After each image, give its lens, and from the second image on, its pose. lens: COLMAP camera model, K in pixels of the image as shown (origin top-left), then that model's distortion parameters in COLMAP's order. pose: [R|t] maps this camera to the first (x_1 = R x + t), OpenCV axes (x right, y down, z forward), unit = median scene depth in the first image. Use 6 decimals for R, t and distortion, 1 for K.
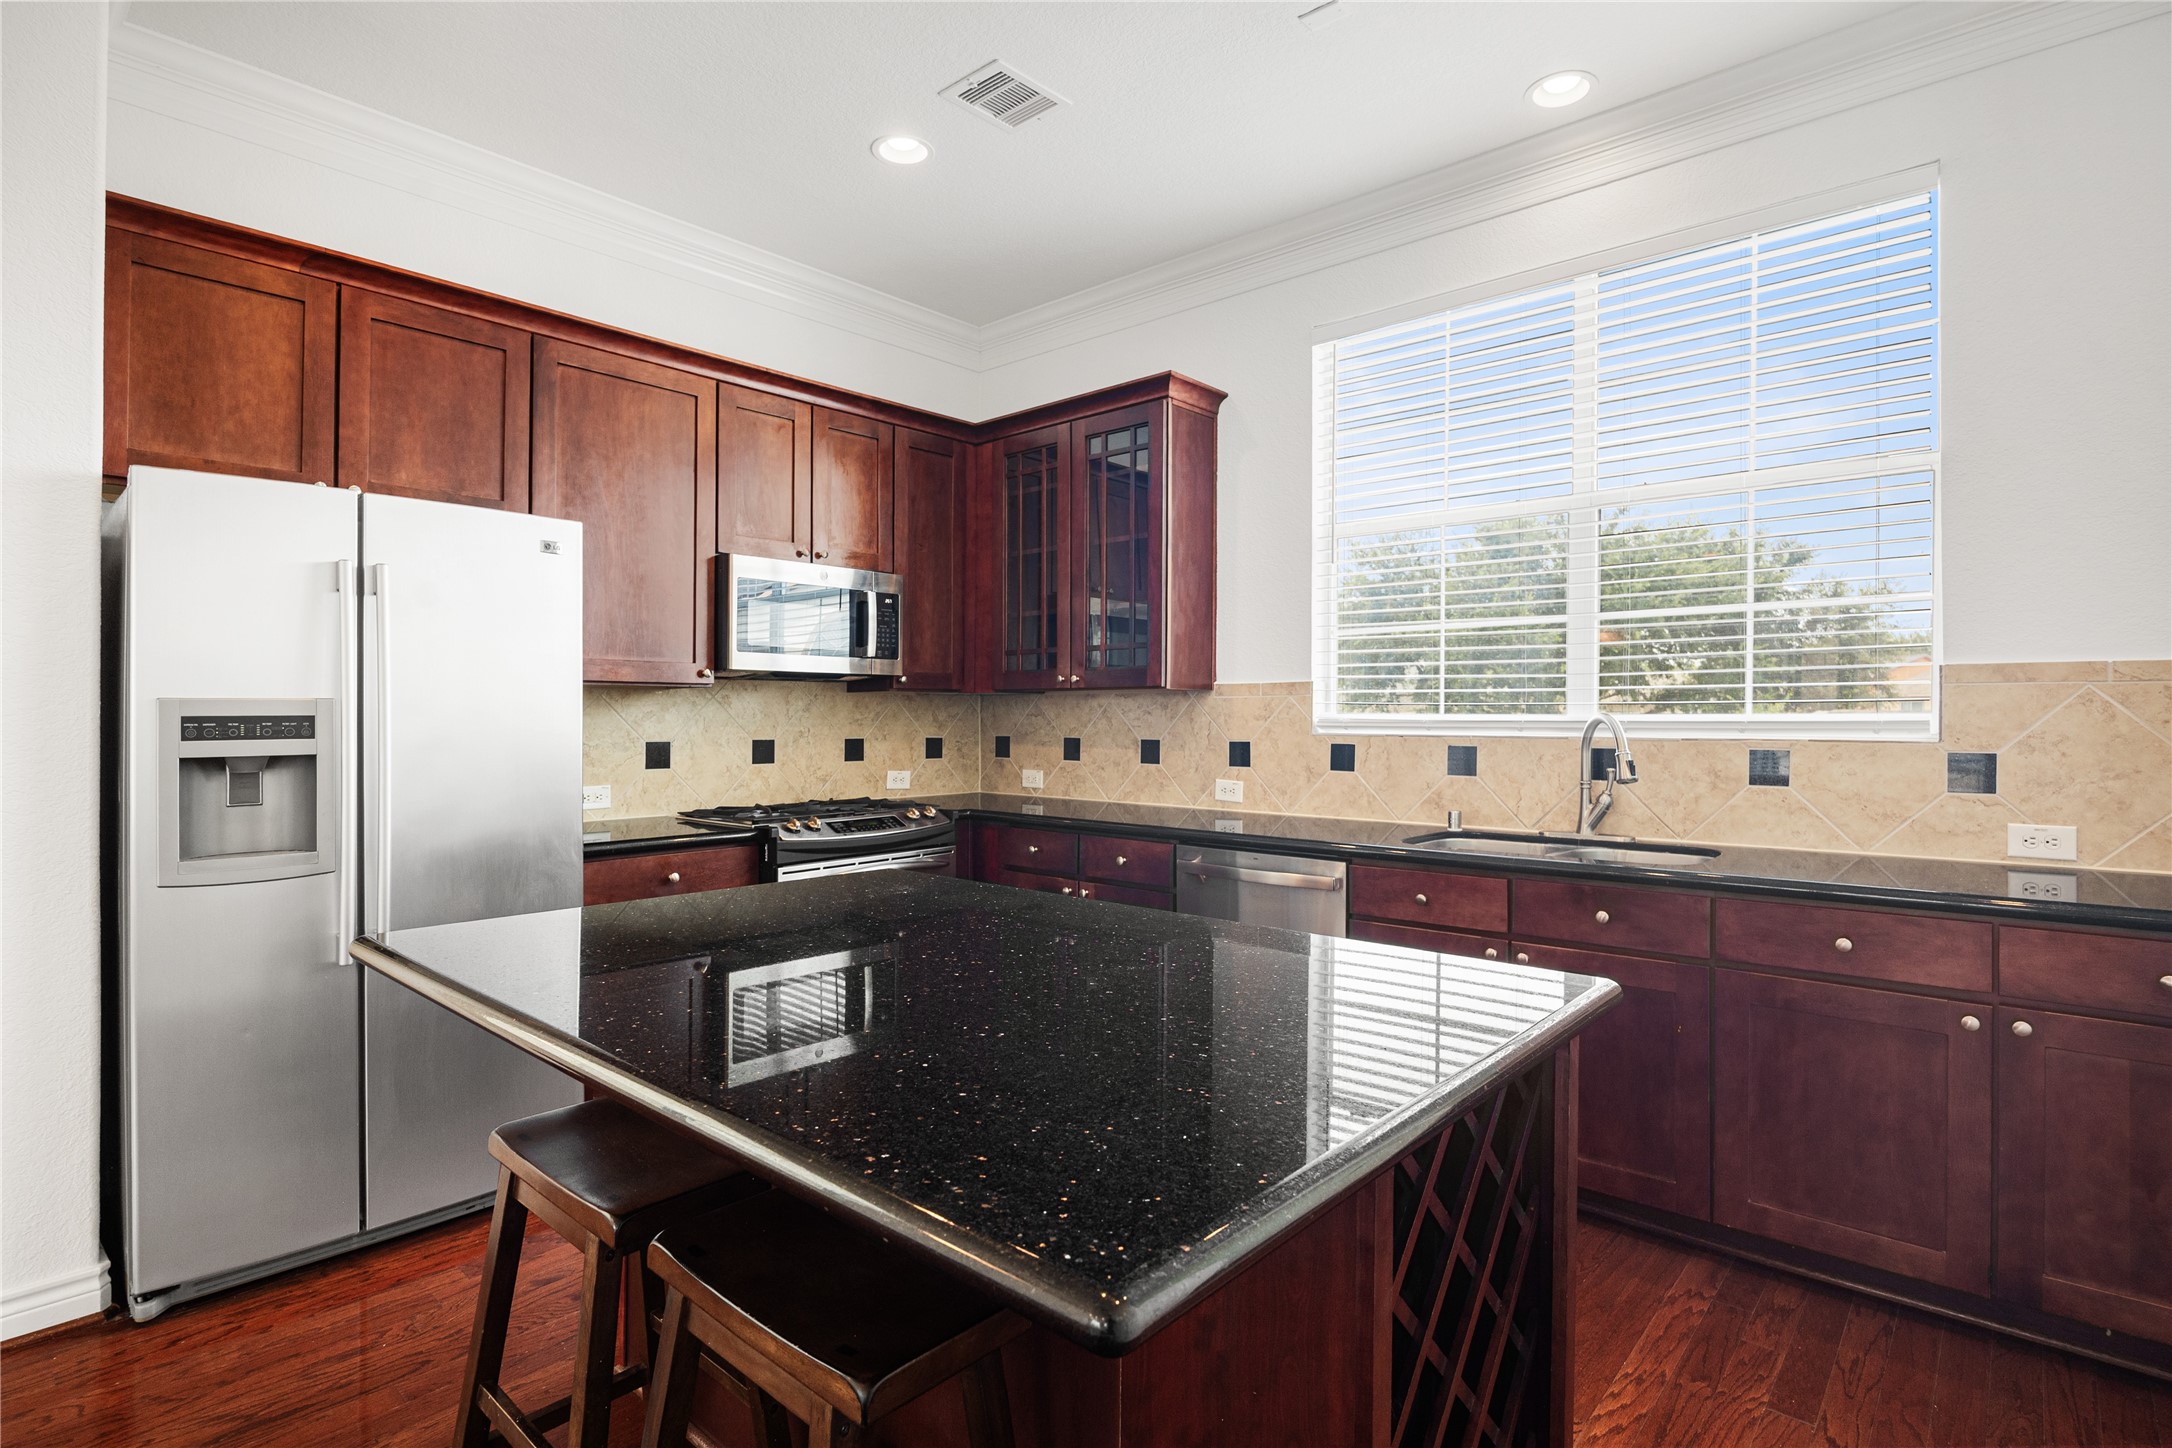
lens RADIAL K [[1077.9, 0, 1086.0], [0, 1077.9, 724.0], [0, 0, 1]] dist [-0.002204, -0.000368]
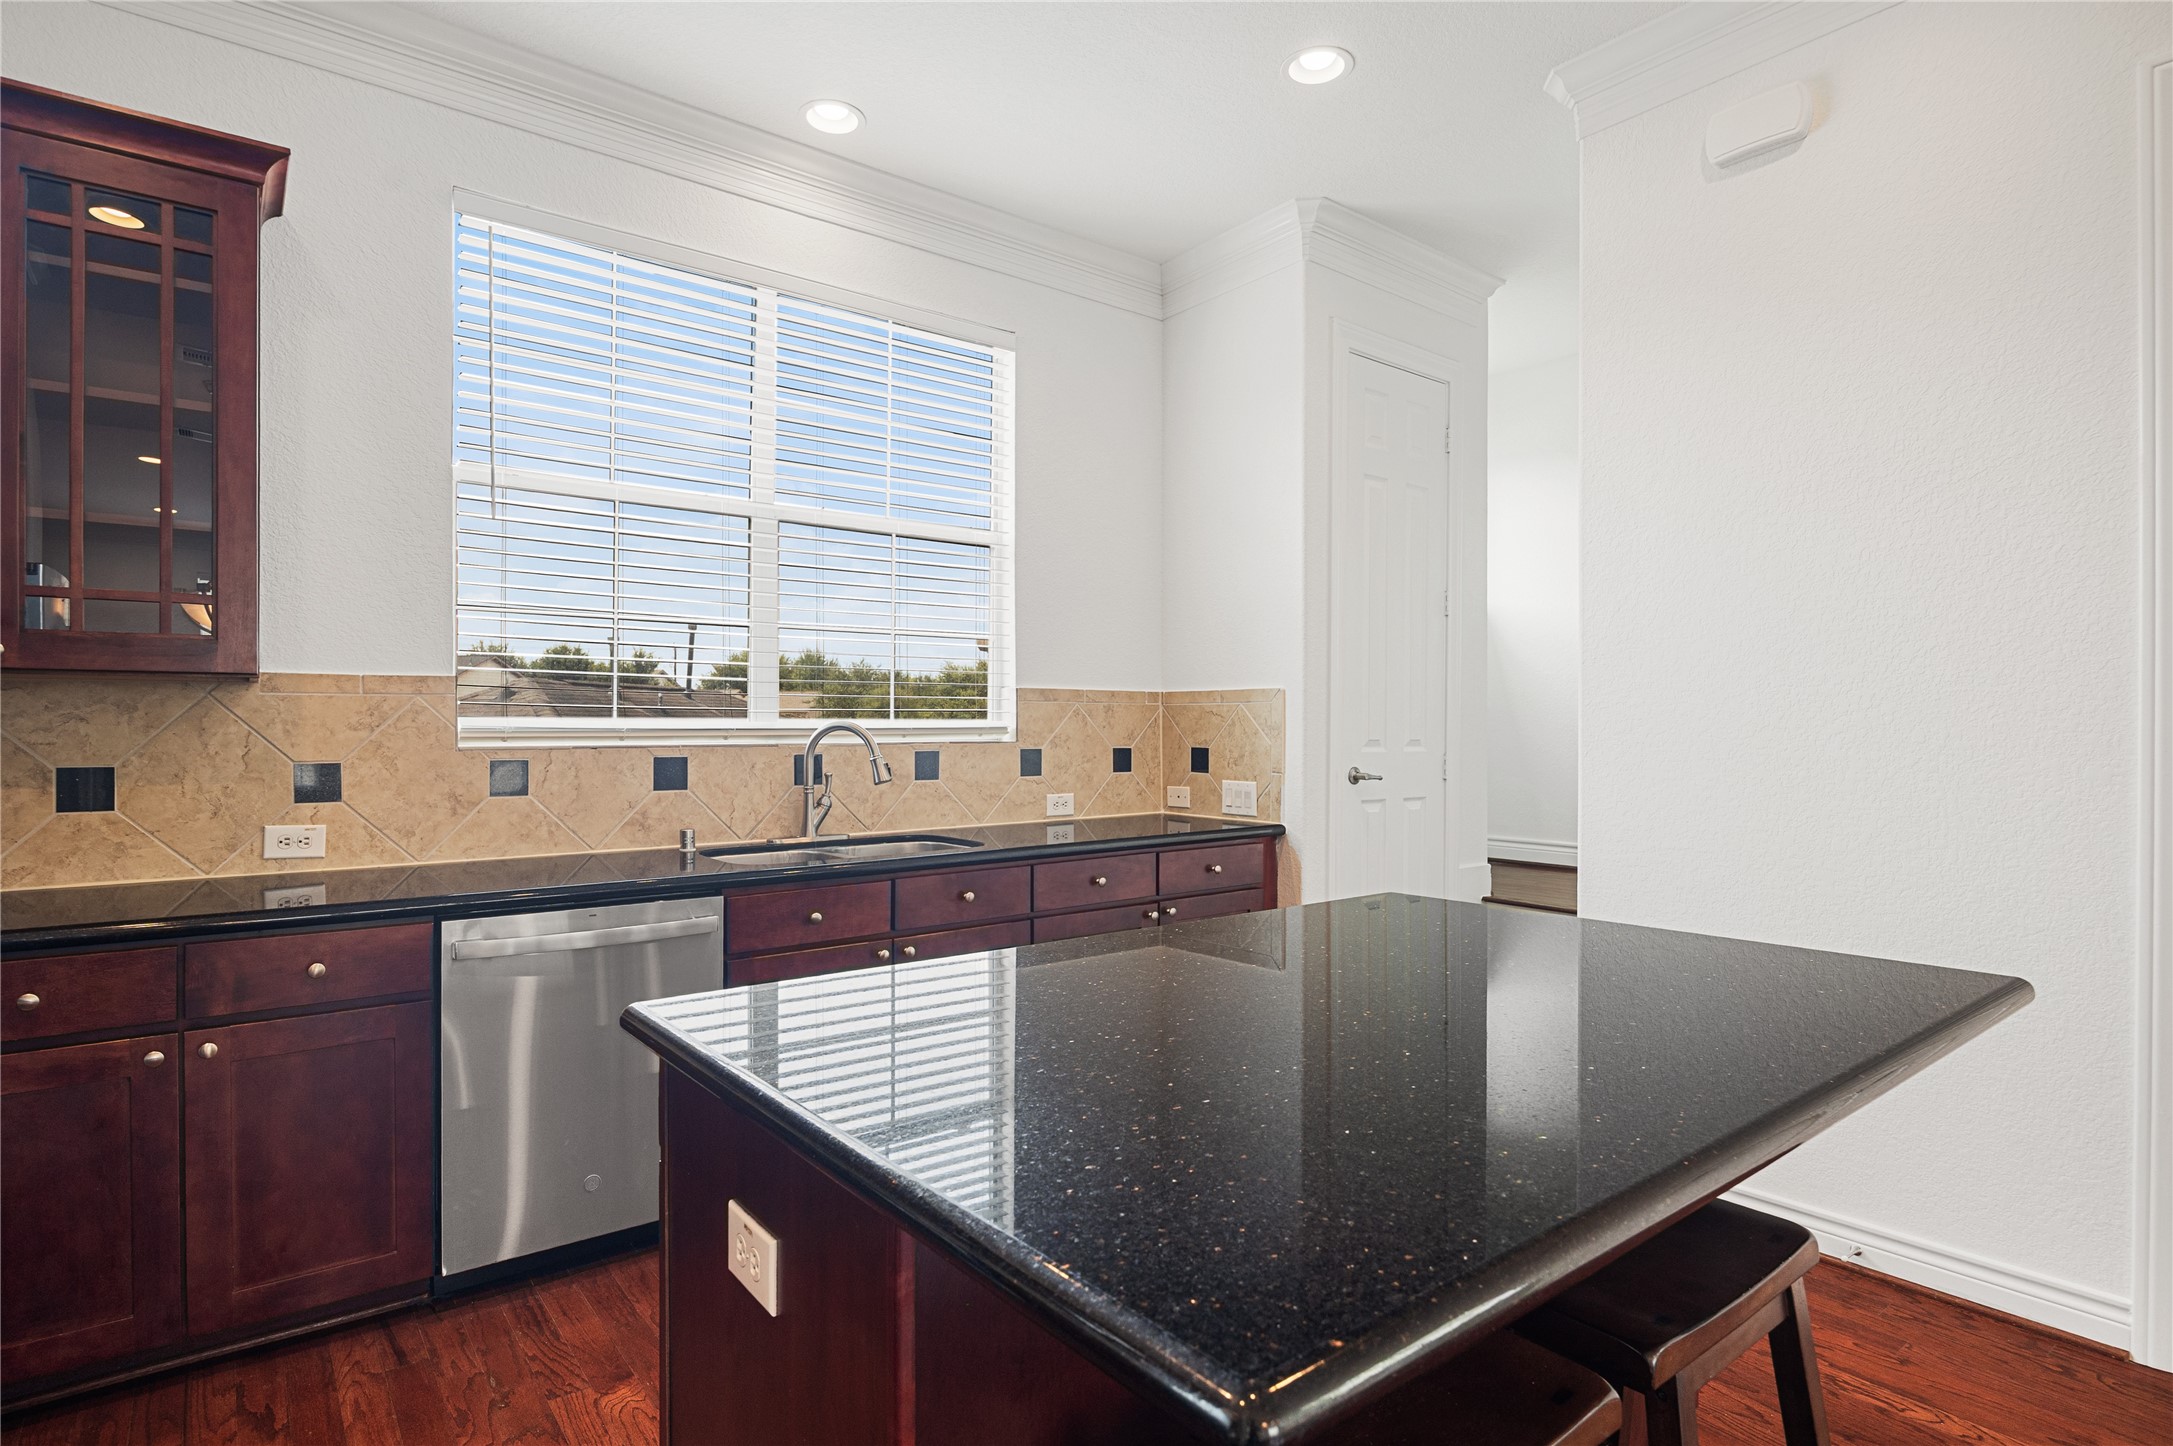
lens RADIAL K [[1131.8, 0, 1089.7], [0, 1131.8, 746.1], [0, 0, 1]] dist [0.001022, 0.000135]
pose [[0.176300, -0.018595, 0.984161, -0.539511], [0.009218, 0.999809, 0.017240, -0.001931], [-0.984293, 0.006033, 0.176438, 0.514599]]
